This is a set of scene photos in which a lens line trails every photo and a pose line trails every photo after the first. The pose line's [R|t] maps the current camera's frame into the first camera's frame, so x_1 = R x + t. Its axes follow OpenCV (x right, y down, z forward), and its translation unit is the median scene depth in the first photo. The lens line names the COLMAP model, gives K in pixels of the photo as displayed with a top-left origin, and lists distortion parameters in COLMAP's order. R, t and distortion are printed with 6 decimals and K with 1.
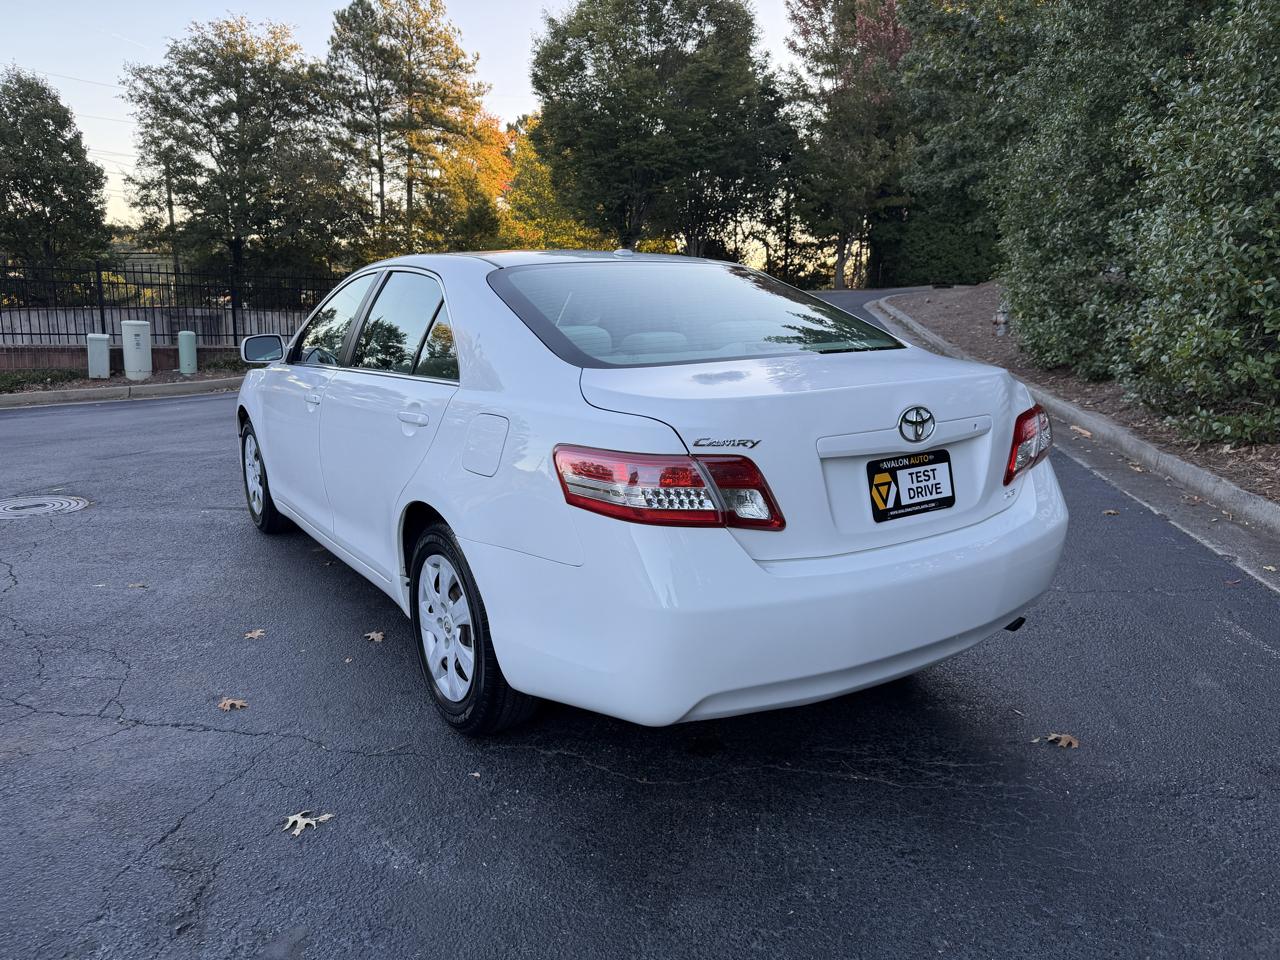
lens RADIAL K [[902.3, 0, 635.3], [0, 902.3, 479.6], [0, 0, 1]] dist [0.048225, -0.059304]
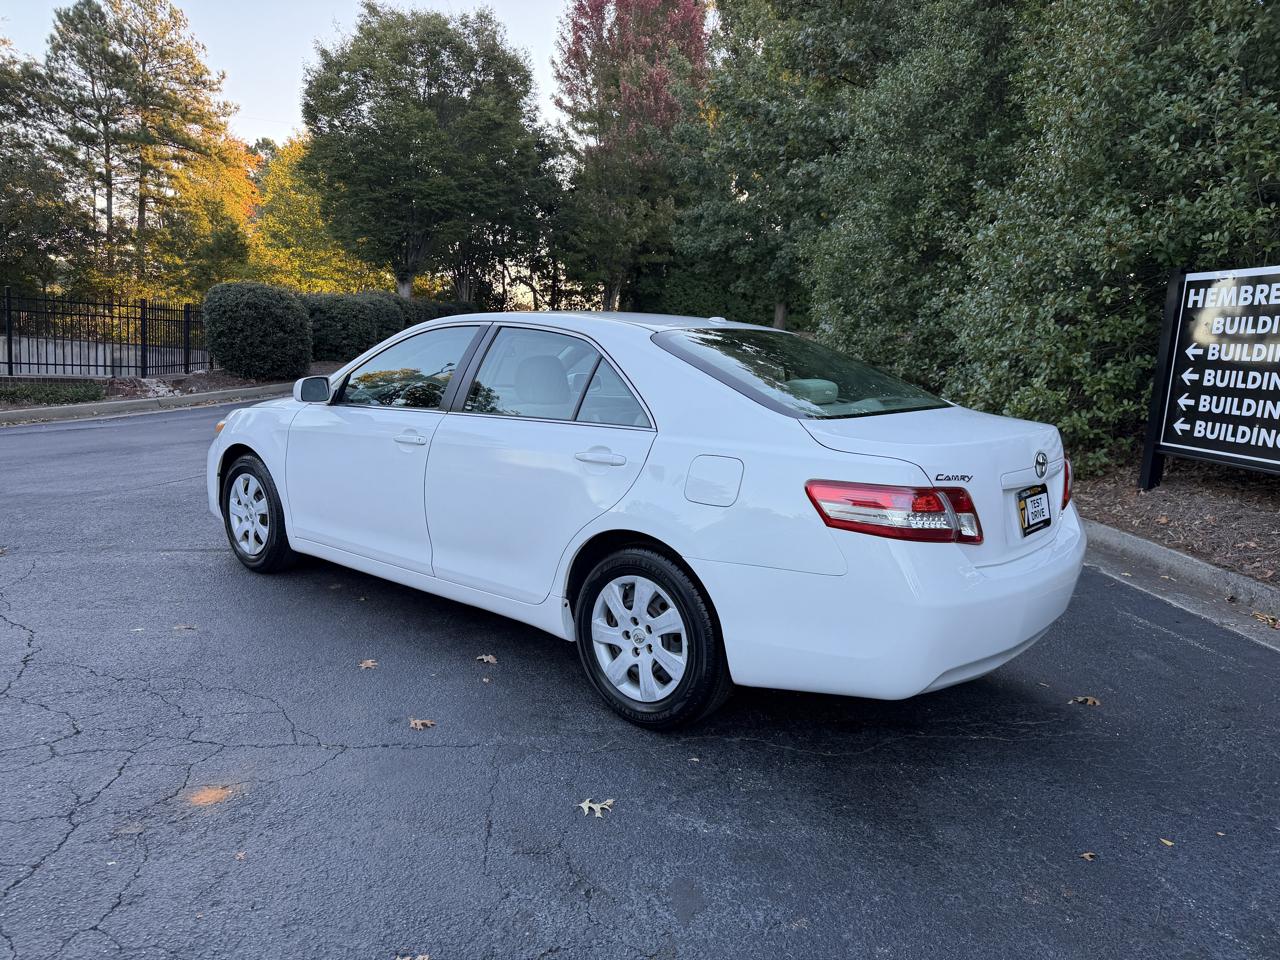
lens RADIAL K [[902.3, 0, 627.3], [0, 902.3, 483.4], [0, 0, 1]] dist [0.048225, -0.059304]
pose [[0.962550, -0.003039, 0.271088, -0.044435], [0.013795, 0.999191, -0.037779, 0.000671], [-0.270754, 0.040103, 0.961813, -0.009486]]
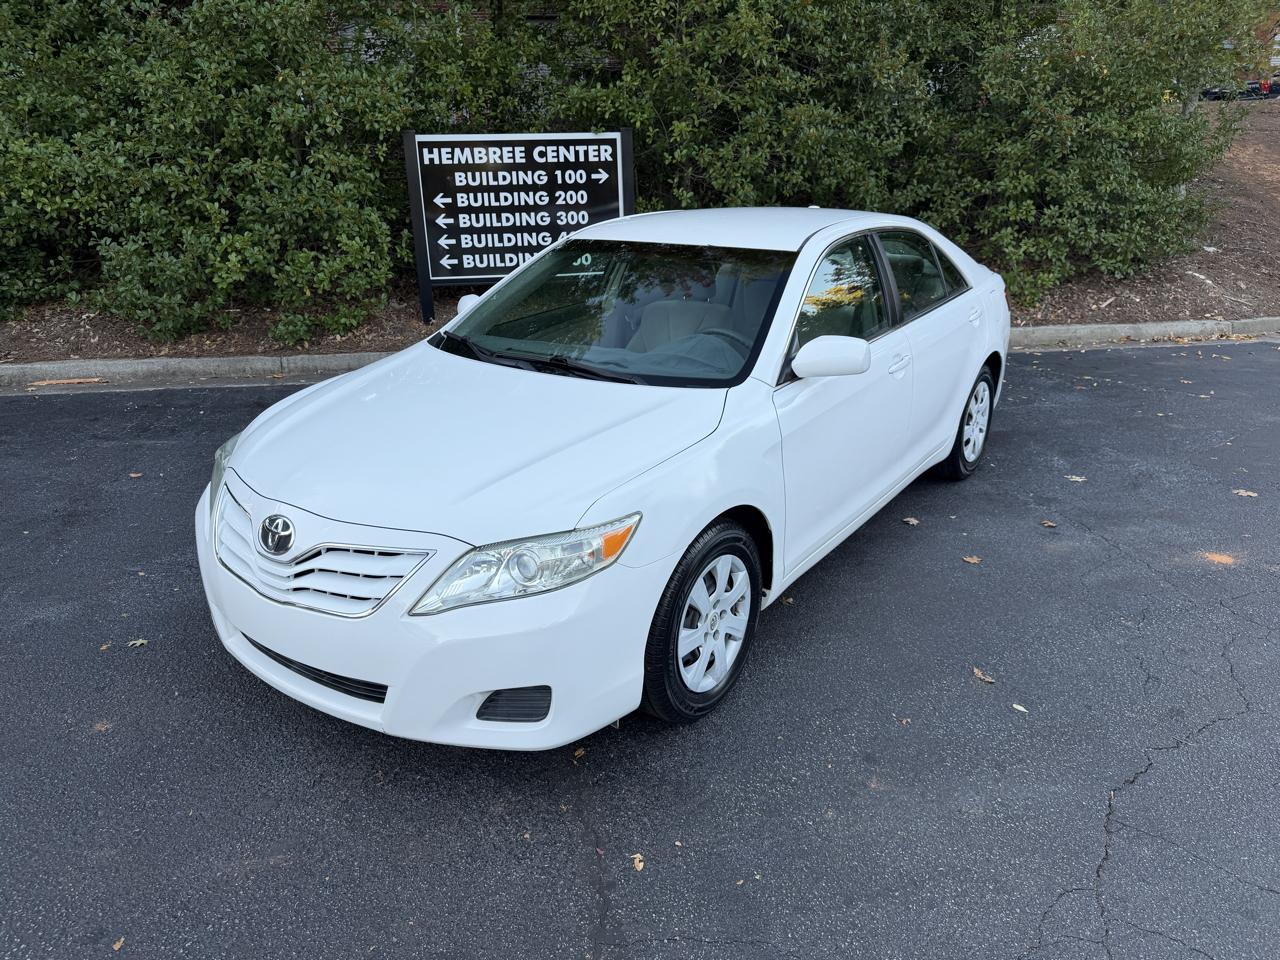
lens RADIAL K [[902.3, 0, 661.6], [0, 902.3, 488.0], [0, 0, 1]] dist [0.048225, -0.059304]
pose [[-0.383980, -0.304372, 0.871732, -0.133165], [0.200255, 0.894183, 0.400419, -0.048099], [-0.901364, 0.328322, -0.282396, 0.177238]]
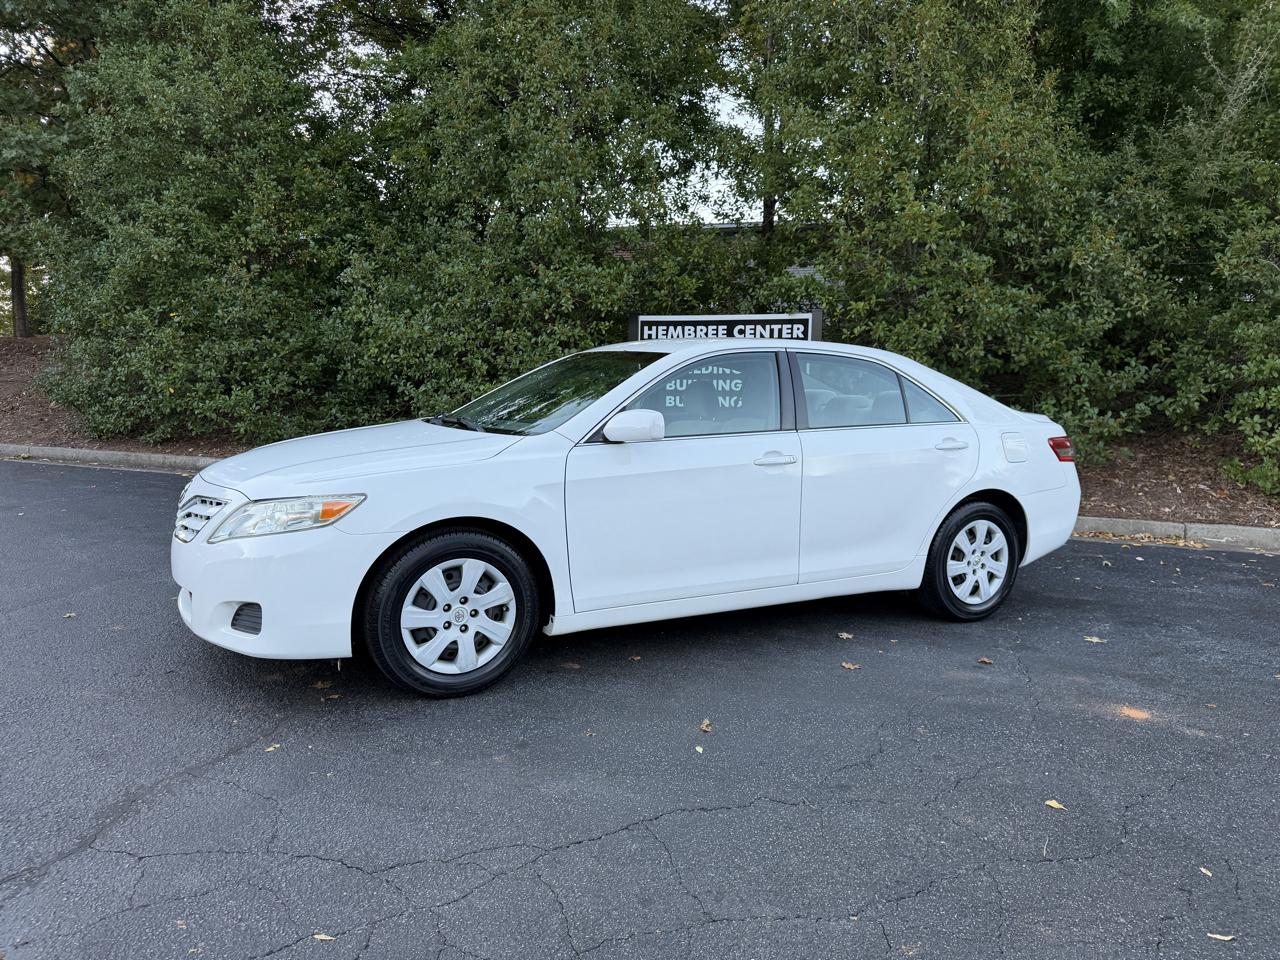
lens RADIAL K [[902.3, 0, 644.3], [0, 902.3, 488.6], [0, 0, 1]] dist [0.048225, -0.059304]
pose [[0.084774, -0.106763, 0.990664, -0.163829], [0.182982, 0.979002, 0.089848, -0.020670], [-0.979454, 0.173657, 0.102530, 0.118239]]
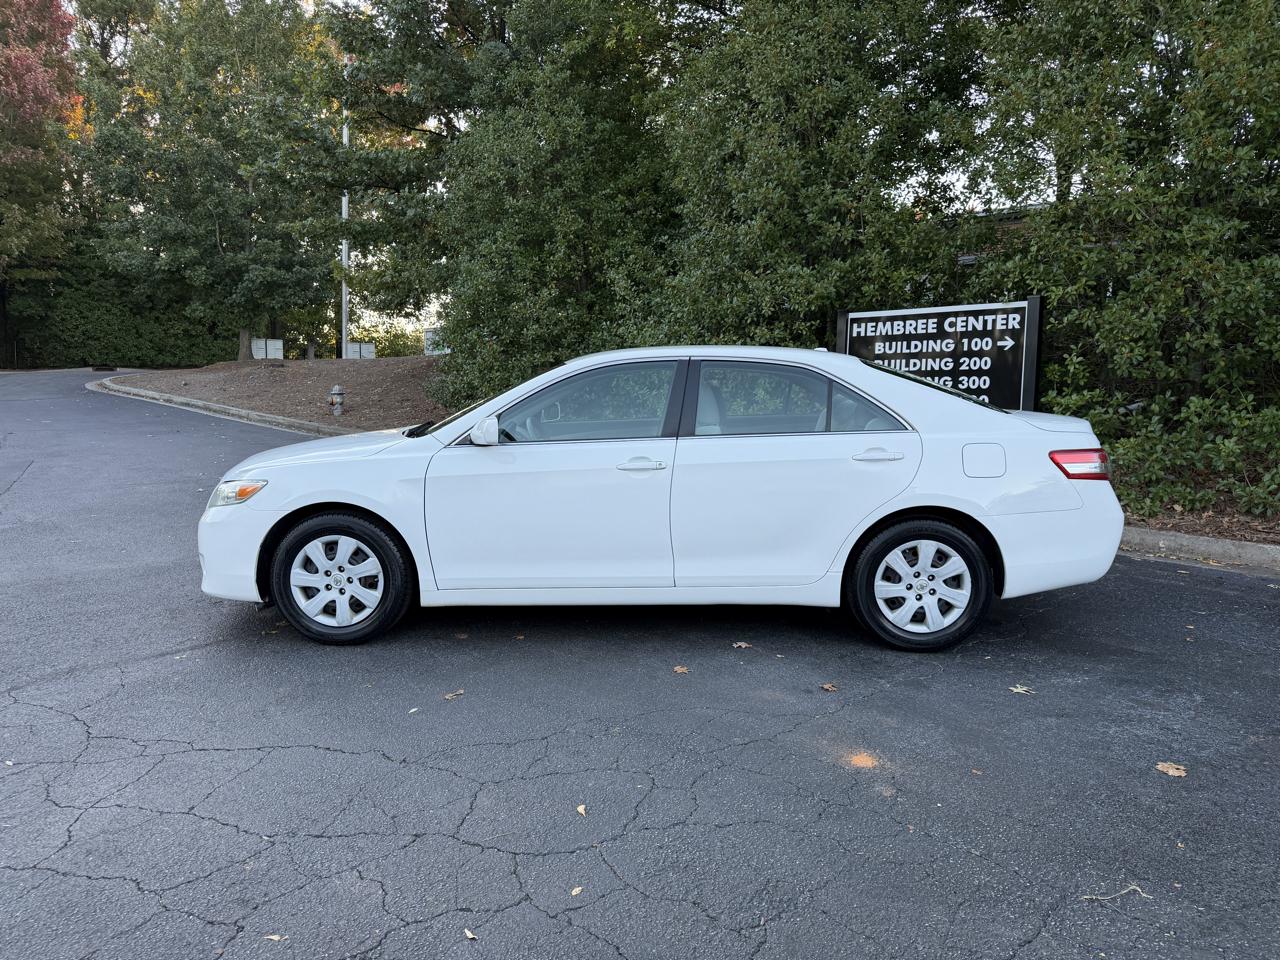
lens RADIAL K [[902.3, 0, 639.7], [0, 902.3, 485.7], [0, 0, 1]] dist [0.048225, -0.059304]
pose [[0.573120, -0.095296, 0.813911, -0.144864], [0.162415, 0.986722, 0.001164, -0.007486], [-0.803215, 0.131524, 0.580988, 0.038283]]
